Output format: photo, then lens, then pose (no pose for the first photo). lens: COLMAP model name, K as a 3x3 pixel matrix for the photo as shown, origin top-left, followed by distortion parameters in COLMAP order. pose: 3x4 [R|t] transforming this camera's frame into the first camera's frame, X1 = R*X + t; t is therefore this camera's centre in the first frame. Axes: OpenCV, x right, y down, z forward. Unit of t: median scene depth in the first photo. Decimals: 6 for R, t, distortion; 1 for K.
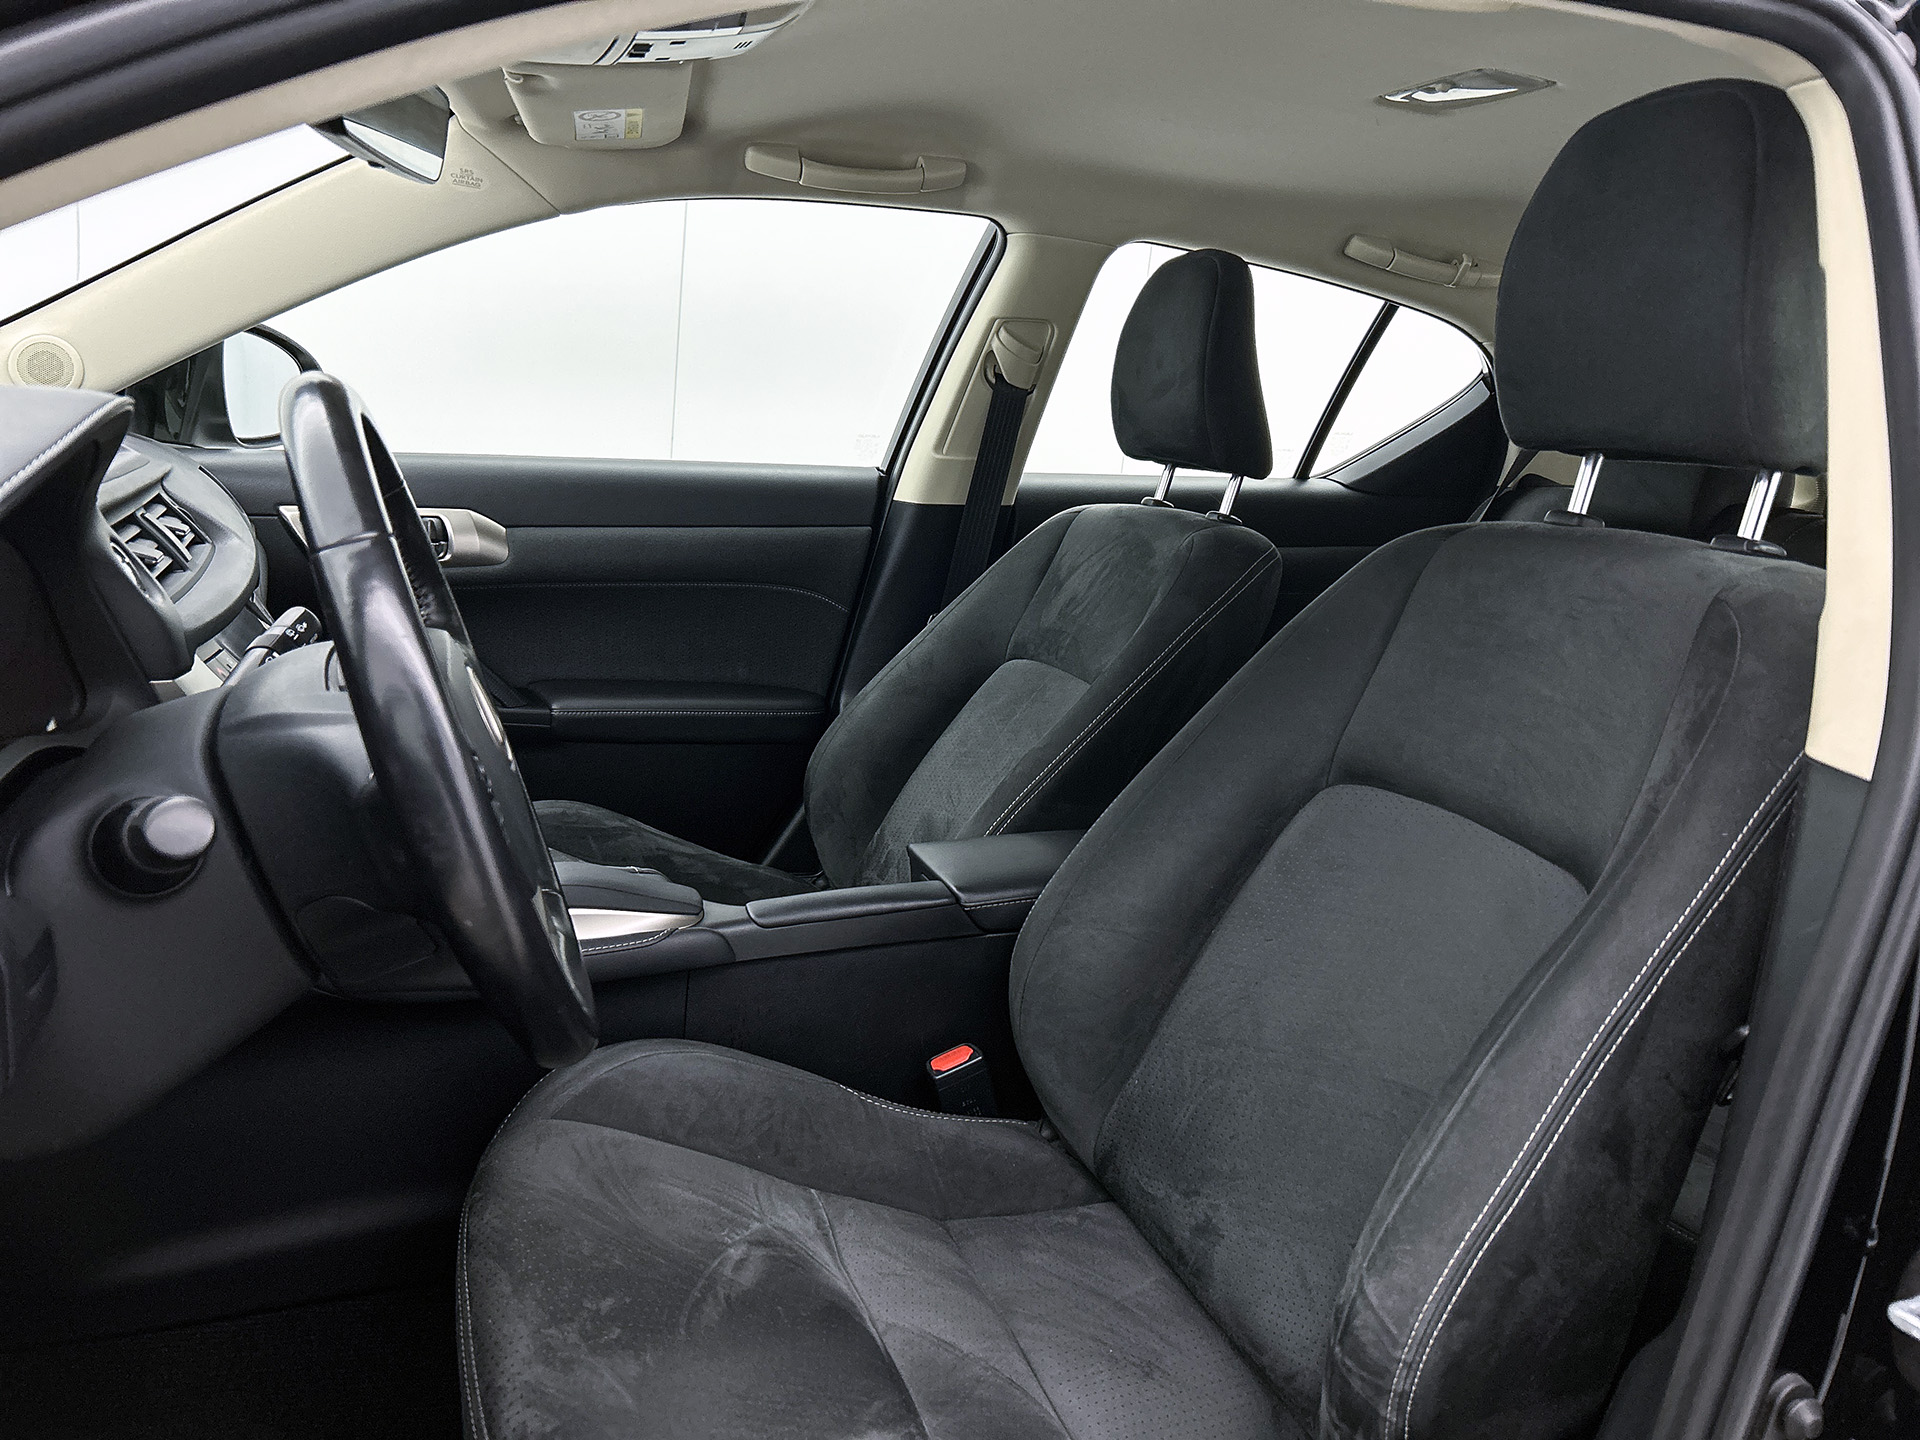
lens RADIAL K [[1459.8, 0, 961.9], [0, 1459.8, 742.9], [0, 0, 1]] dist [0.069410, -0.095237]
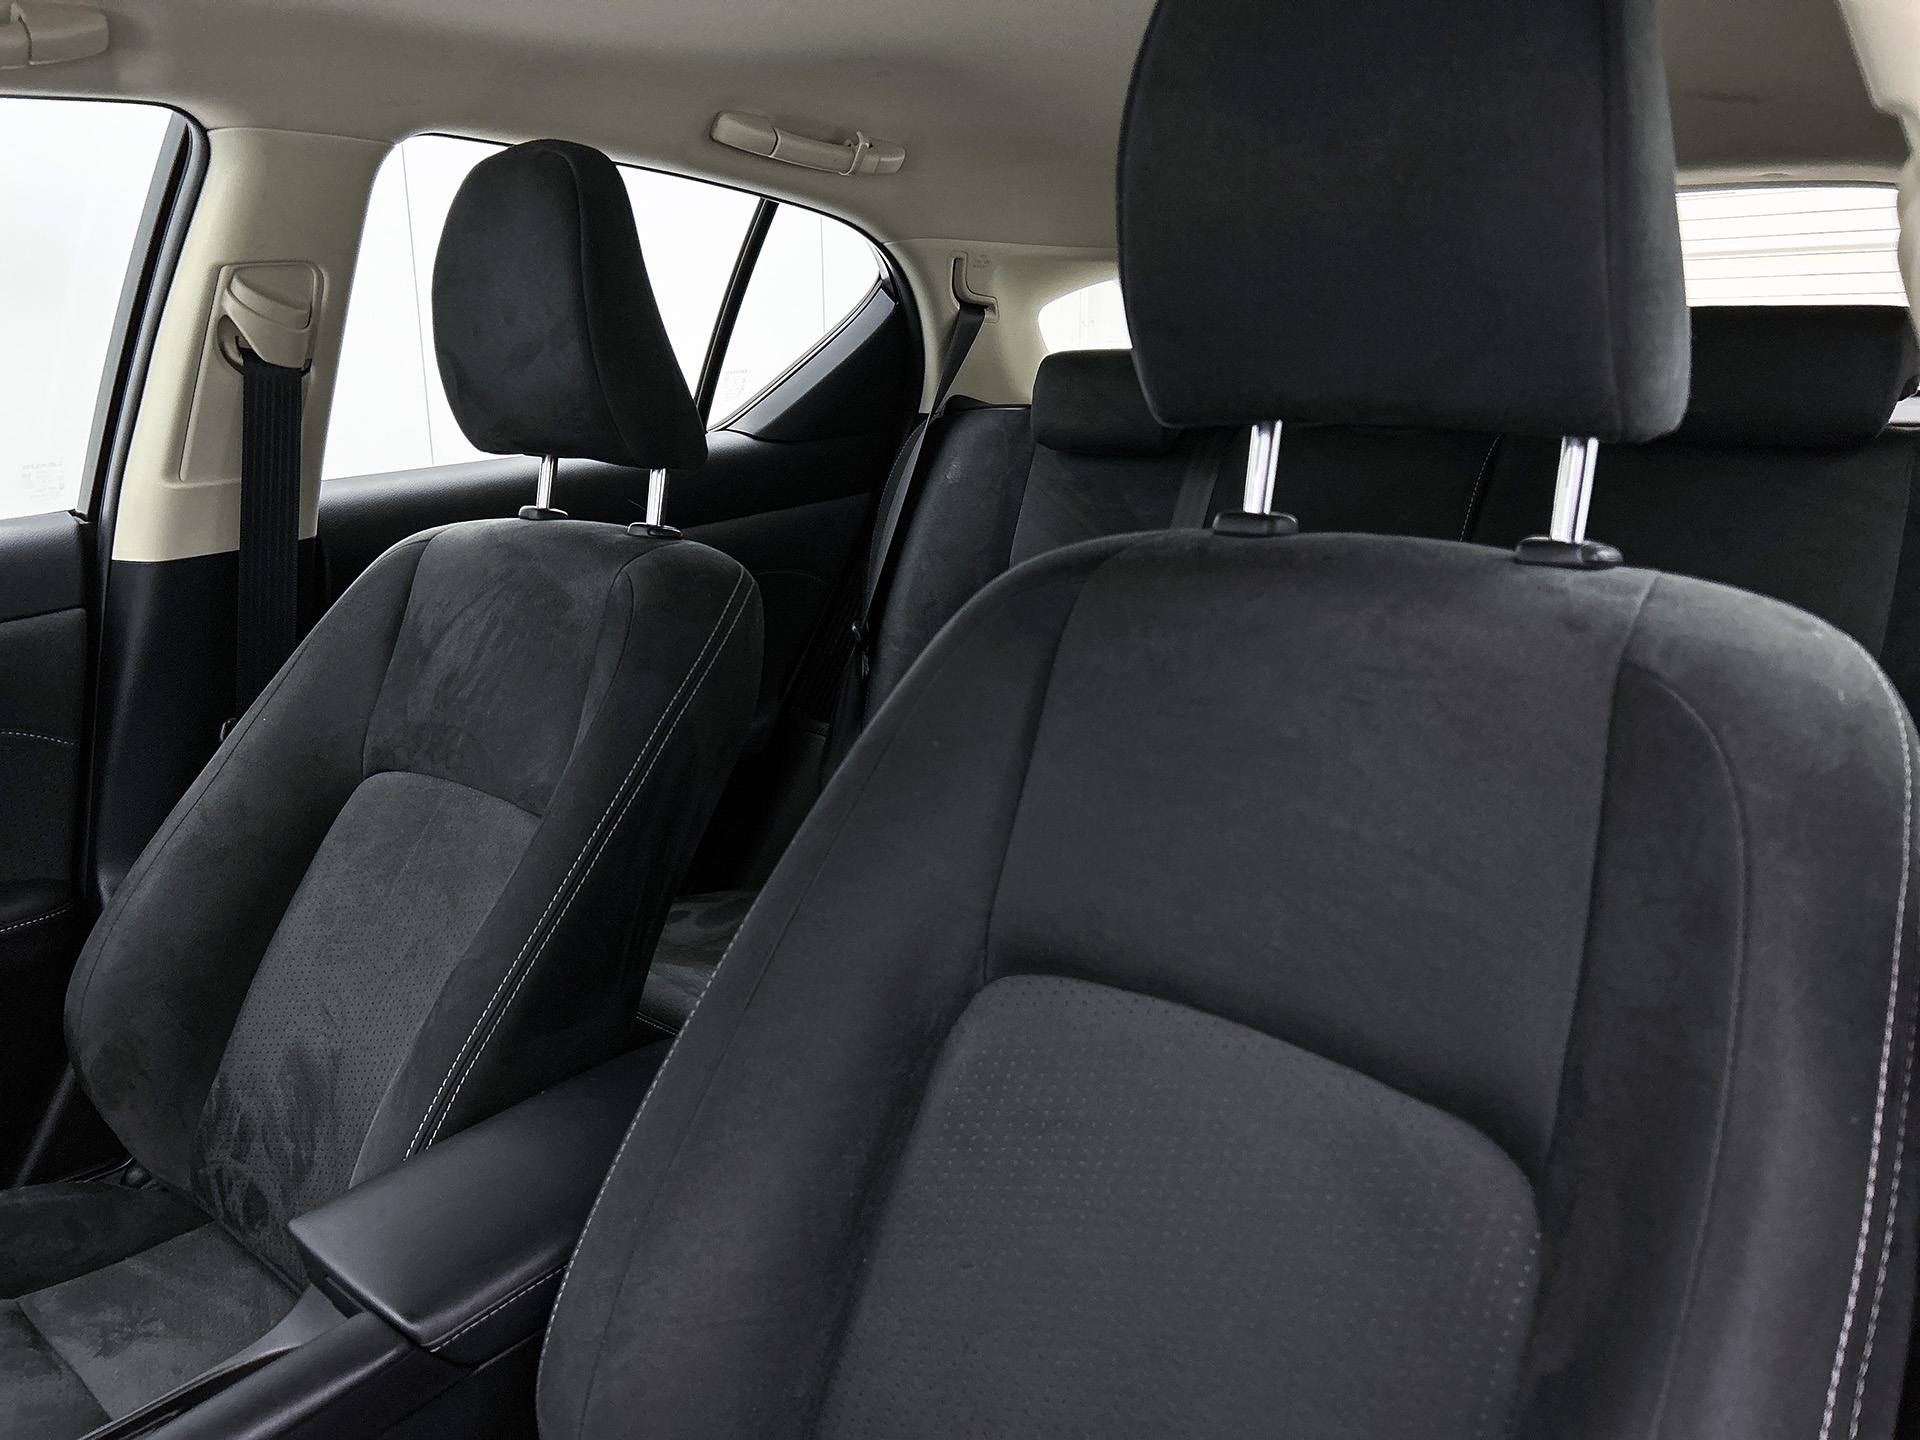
lens RADIAL K [[1474.0, 0, 972.7], [0, 1474.0, 726.8], [0, 0, 1]] dist [0.032920, -0.007448]
pose [[0.885320, -0.218403, 0.410499, 0.002928], [0.195156, 0.975834, 0.098294, -0.092048], [-0.422047, -0.006910, 0.906548, 0.269140]]
